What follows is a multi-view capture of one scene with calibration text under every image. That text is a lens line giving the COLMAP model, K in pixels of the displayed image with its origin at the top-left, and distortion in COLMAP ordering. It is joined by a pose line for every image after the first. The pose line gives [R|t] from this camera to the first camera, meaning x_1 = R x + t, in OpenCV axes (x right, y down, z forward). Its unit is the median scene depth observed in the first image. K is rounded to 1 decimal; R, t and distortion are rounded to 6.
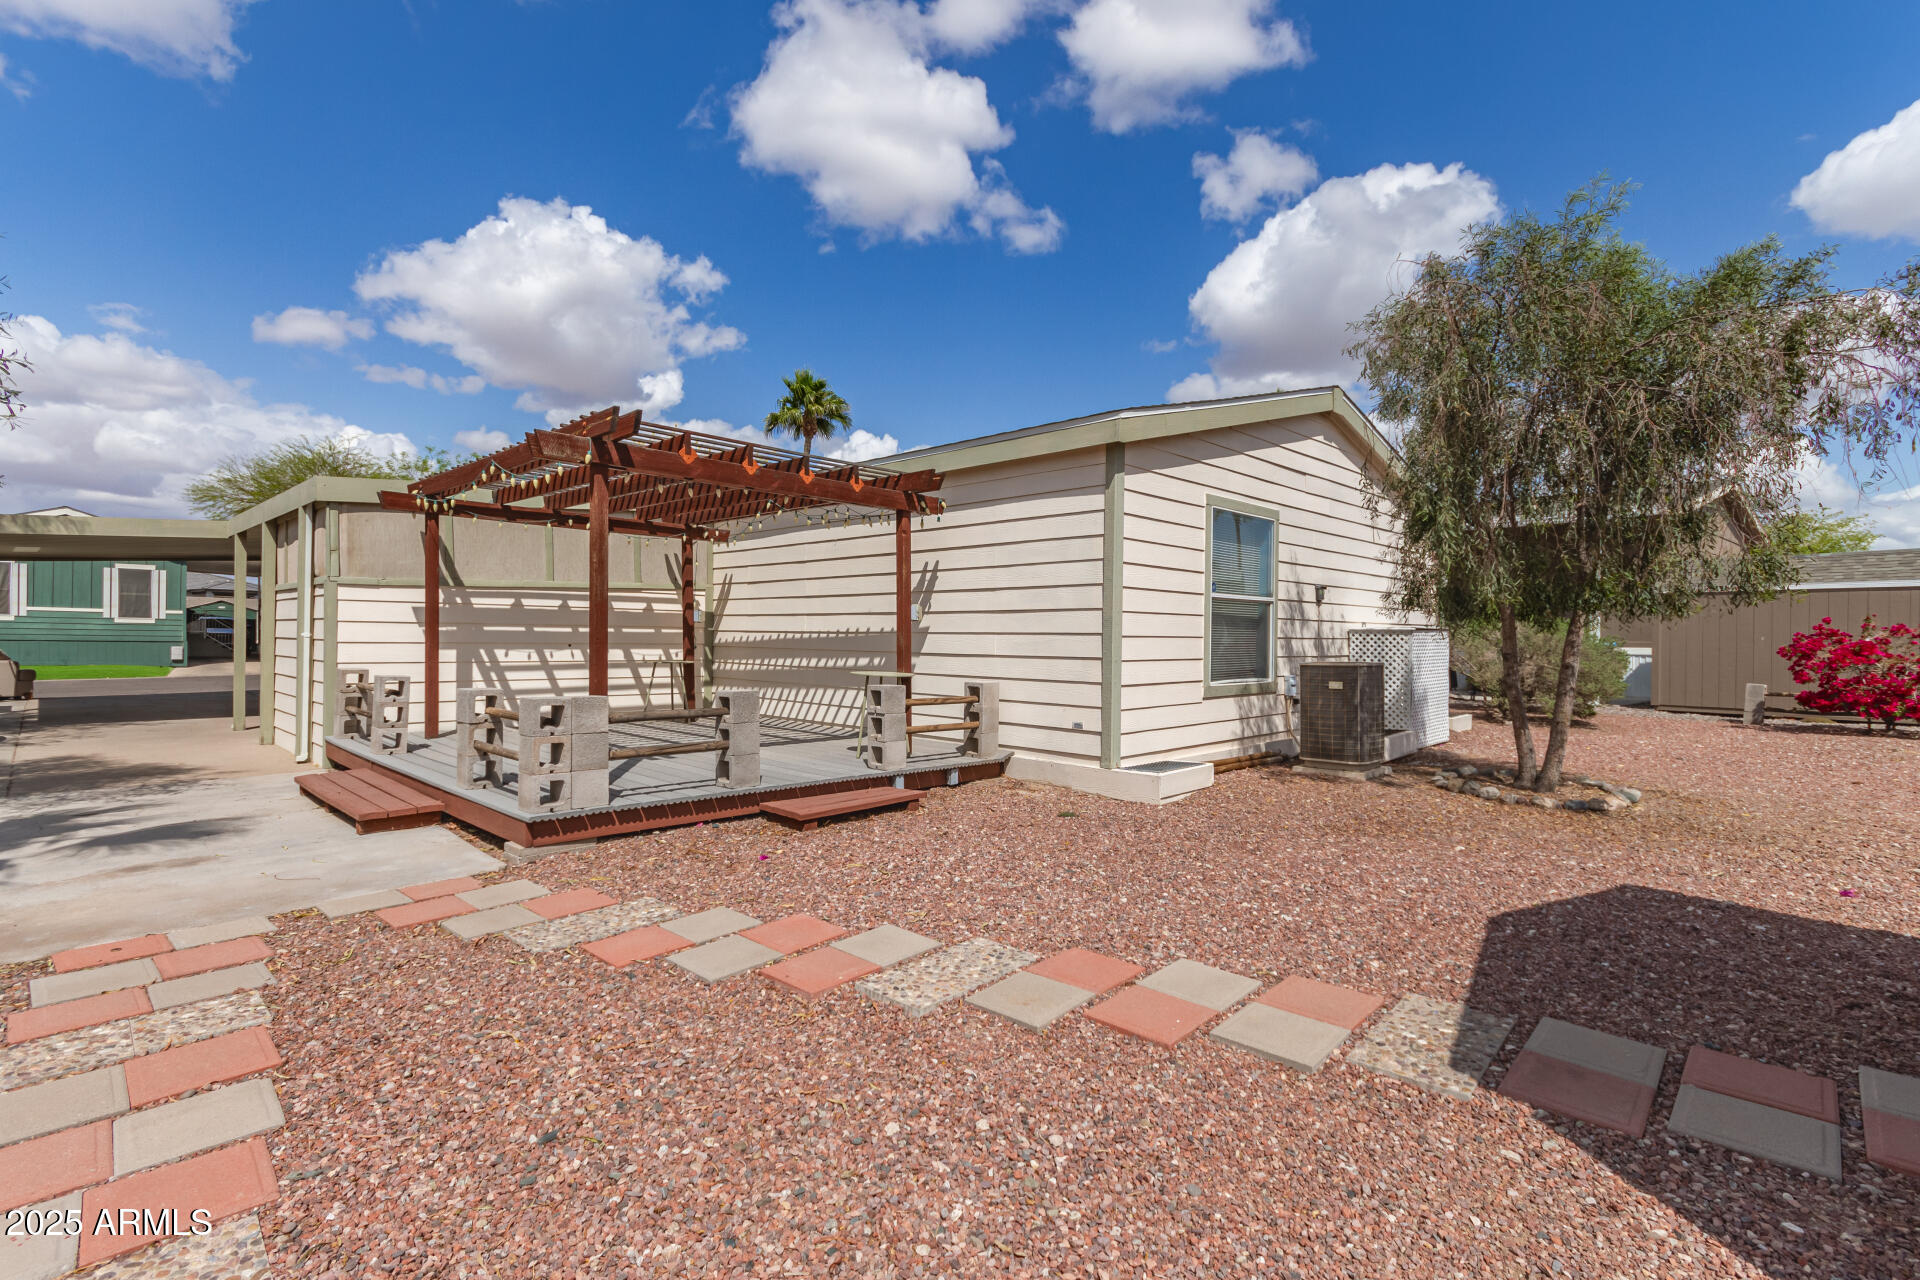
lens RADIAL K [[896.6, 0, 954.0], [0, 896.6, 641.1], [0, 0, 1]] dist [0.003068, 0.002183]
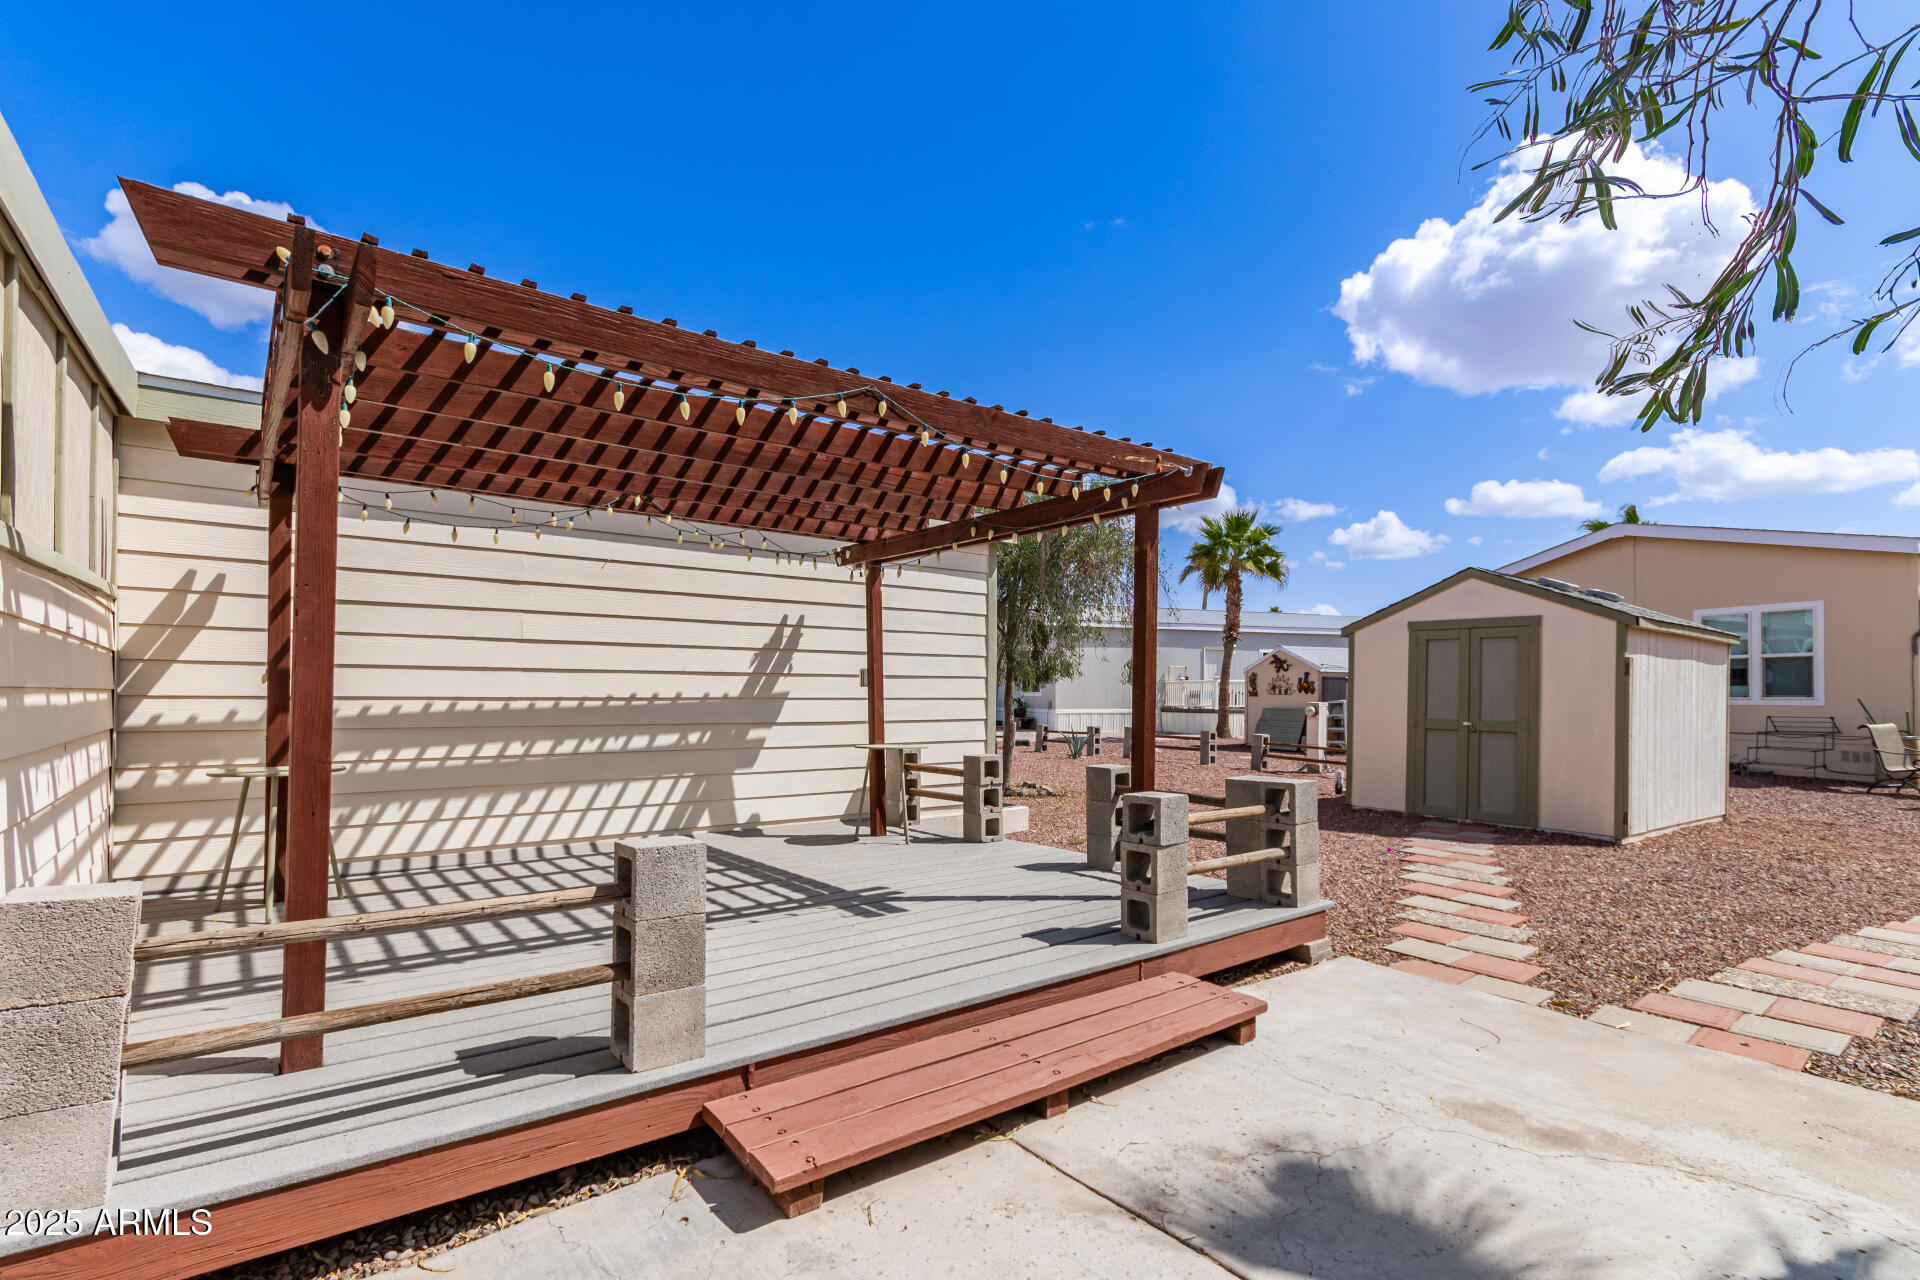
lens RADIAL K [[896.6, 0, 975.9], [0, 896.6, 681.5], [0, 0, 1]] dist [0.003068, 0.002183]
pose [[0.125841, 0.004601, 0.992040, -0.922153], [0.000157, 0.999989, -0.004657, -0.023651], [-0.992050, 0.000742, 0.125839, 0.783965]]
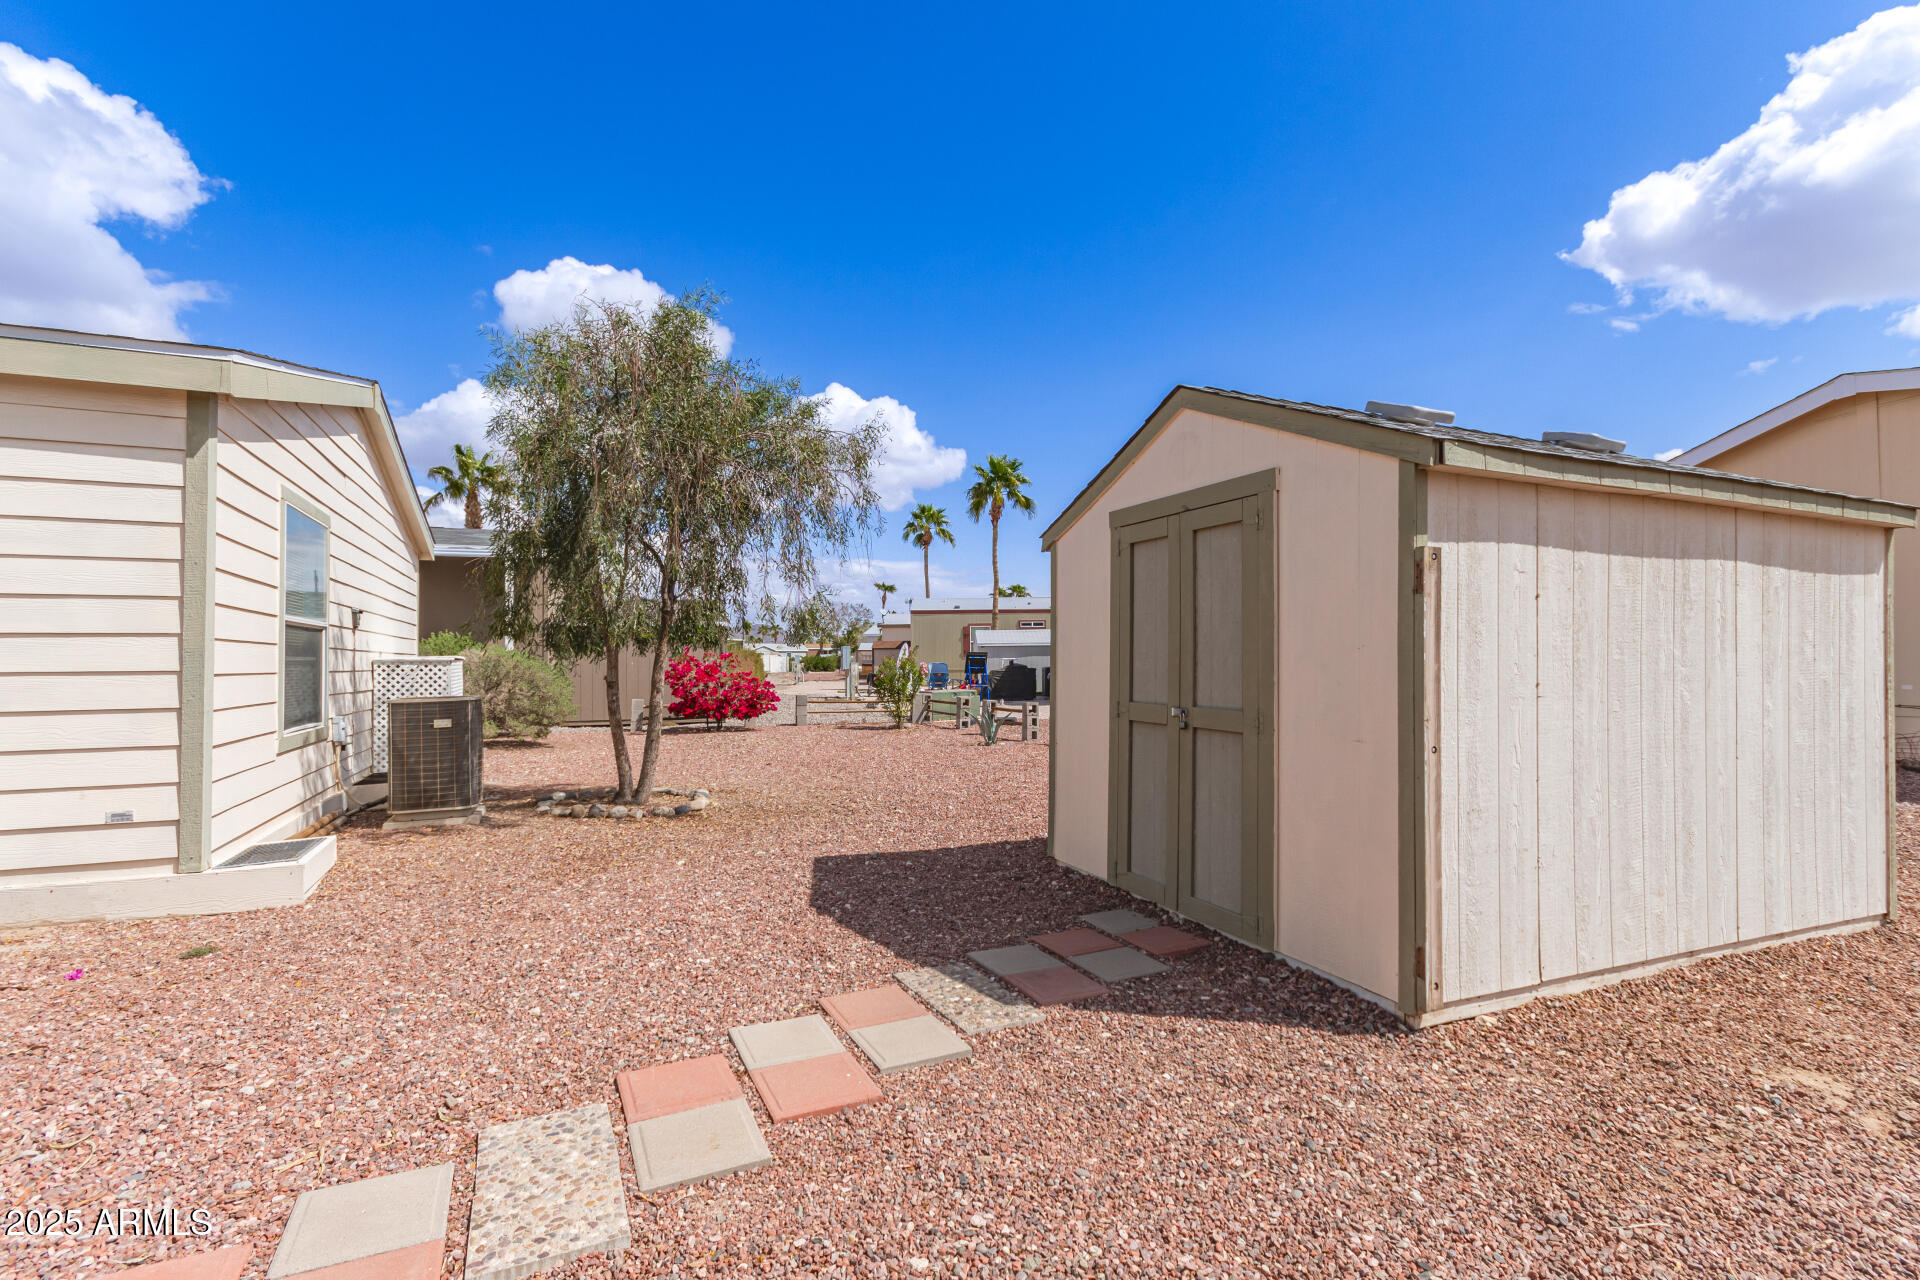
lens RADIAL K [[896.6, 0, 959.3], [0, 896.6, 642.2], [0, 0, 1]] dist [0.003068, 0.002183]
pose [[0.359296, 0.009875, 0.933171, -0.271874], [0.016036, 0.999731, -0.016754, -0.010466], [-0.933086, 0.020984, 0.359041, 0.236718]]
